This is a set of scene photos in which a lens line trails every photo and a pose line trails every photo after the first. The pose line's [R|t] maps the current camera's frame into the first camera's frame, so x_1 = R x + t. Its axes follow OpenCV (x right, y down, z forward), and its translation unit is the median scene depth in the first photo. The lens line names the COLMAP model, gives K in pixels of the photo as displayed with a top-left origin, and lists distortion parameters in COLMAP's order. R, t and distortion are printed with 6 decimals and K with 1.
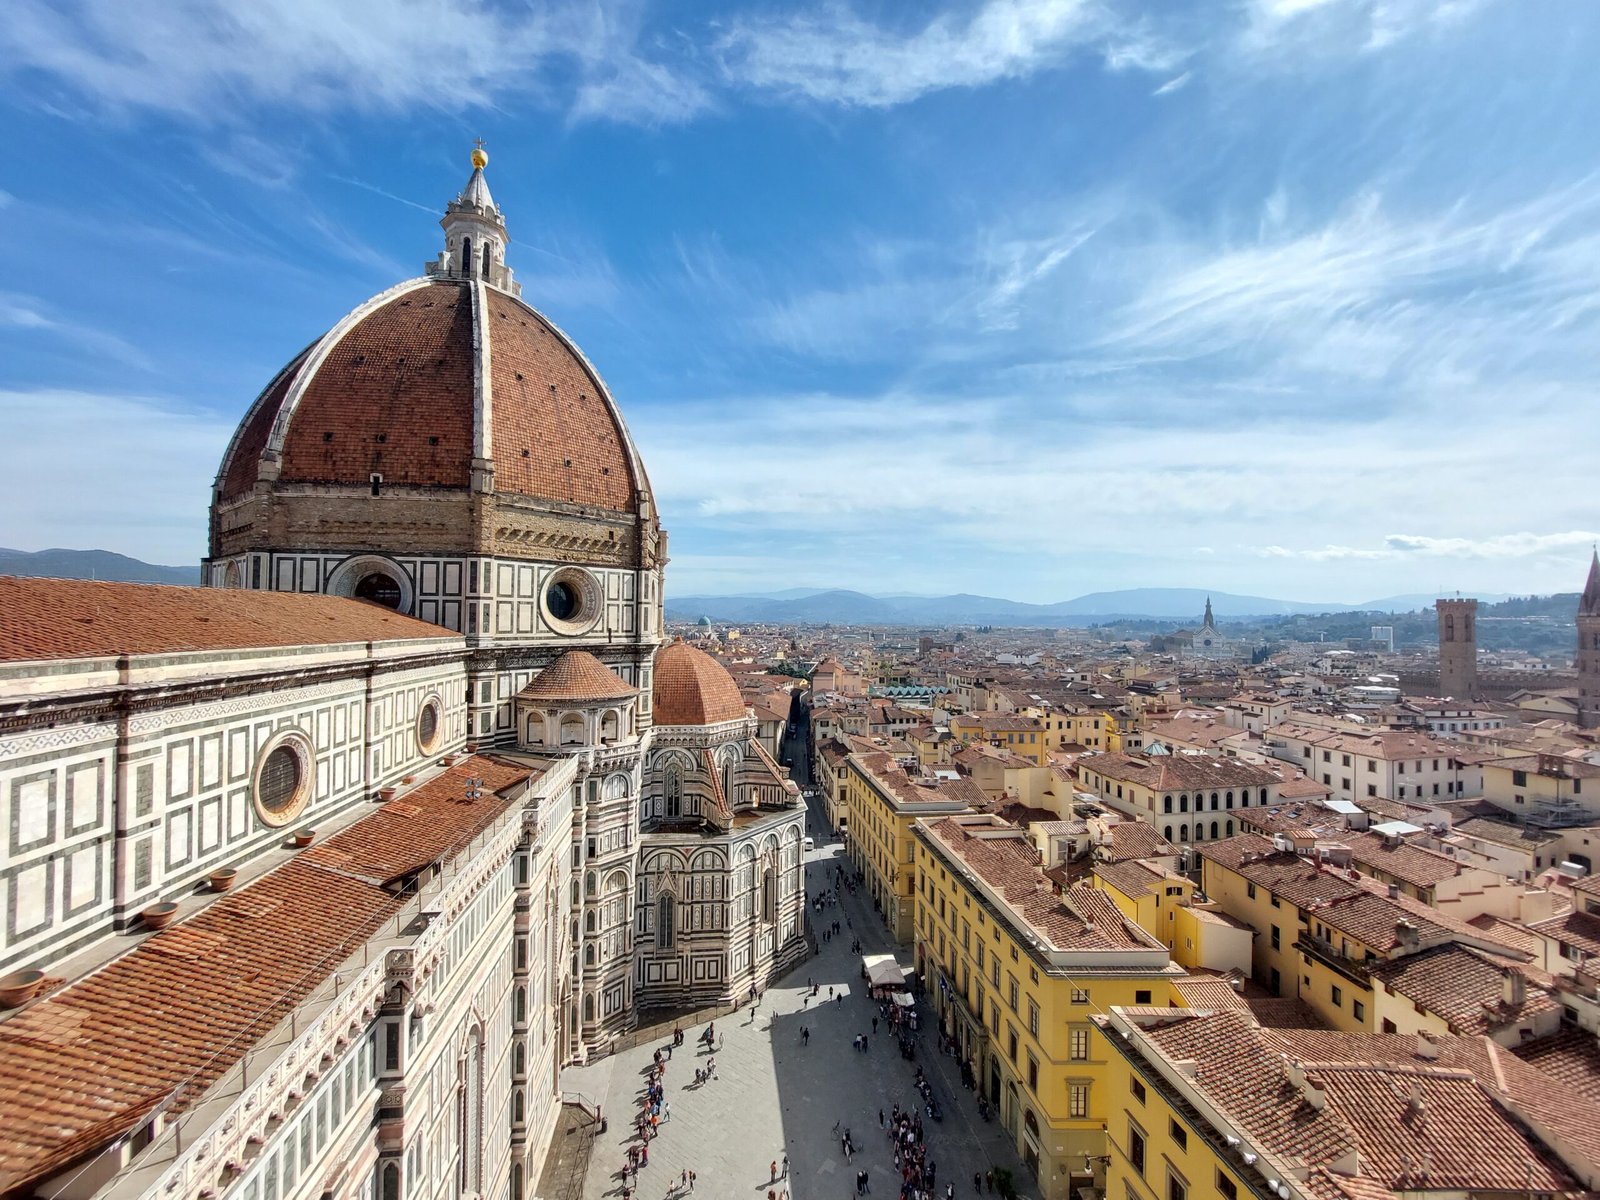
lens RADIAL K [[671.2, 0, 800.0], [0, 671.2, 600.0], [0, 0, 1]] dist [-0.004251, -0.005578]
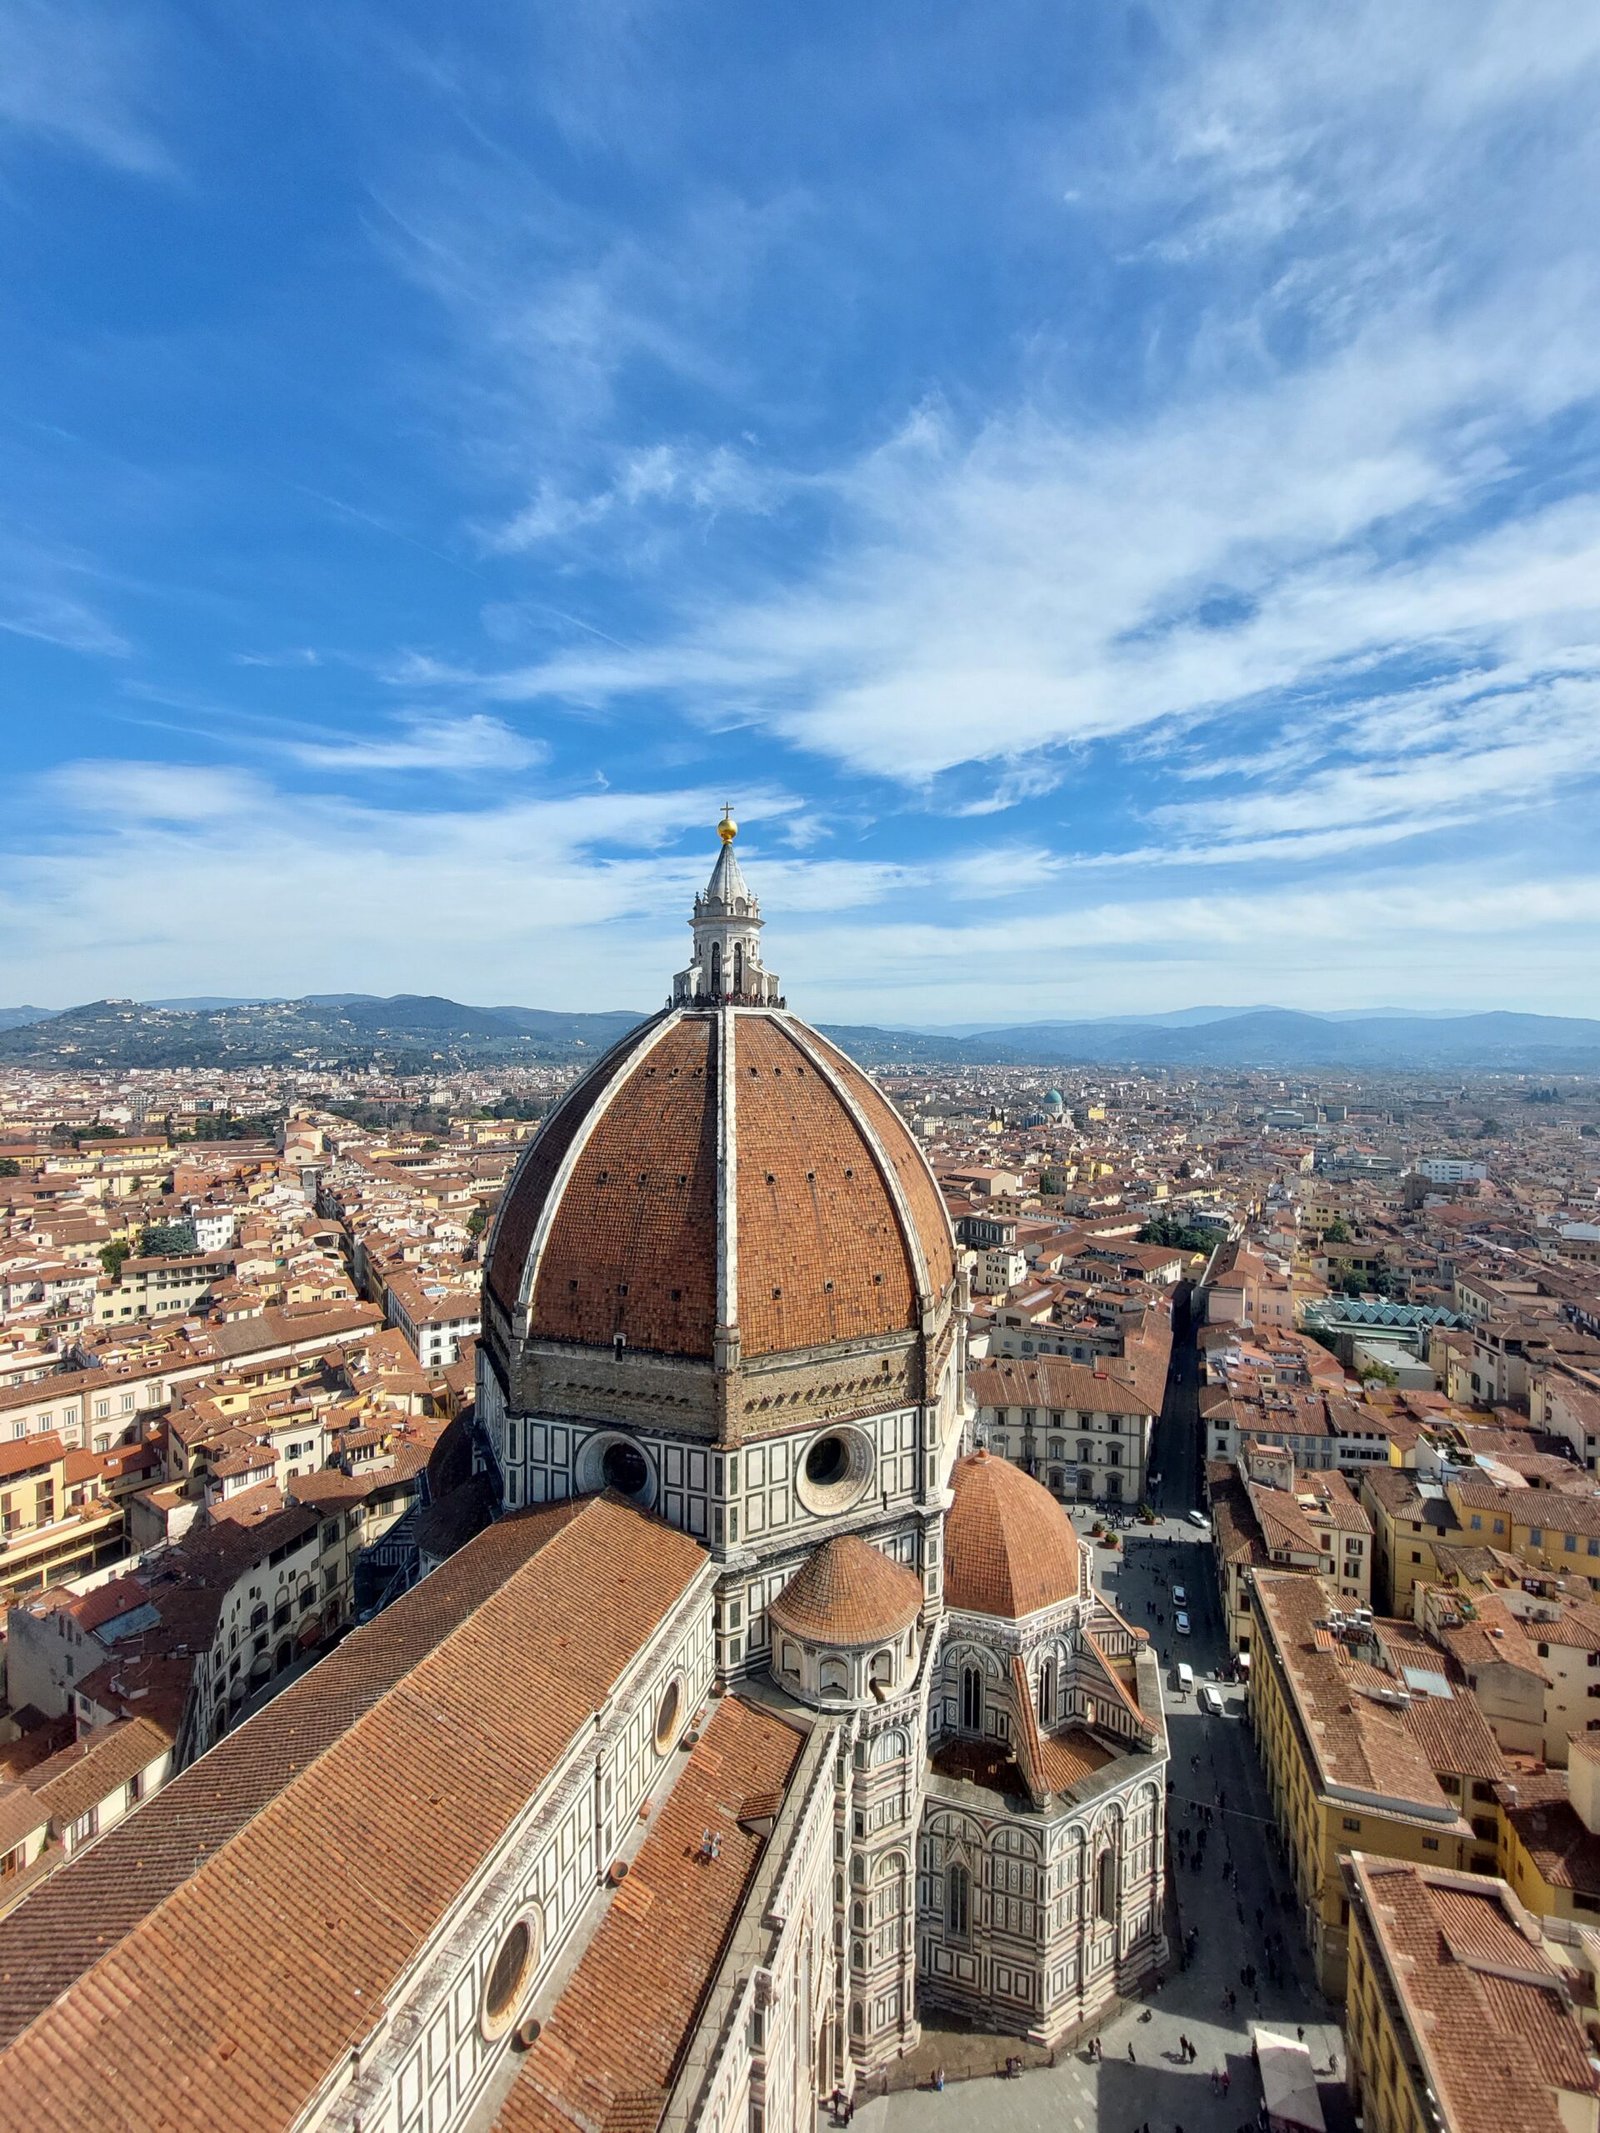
lens RADIAL K [[894.8, 0, 771.9], [0, 894.8, 1062.2], [0, 0, 1]] dist [-0.004251, -0.005578]
pose [[0.900493, -0.004007, -0.434853, 0.051685], [0.018454, 0.999409, 0.029004, -0.522699], [0.434480, -0.034143, 0.900034, 0.041781]]
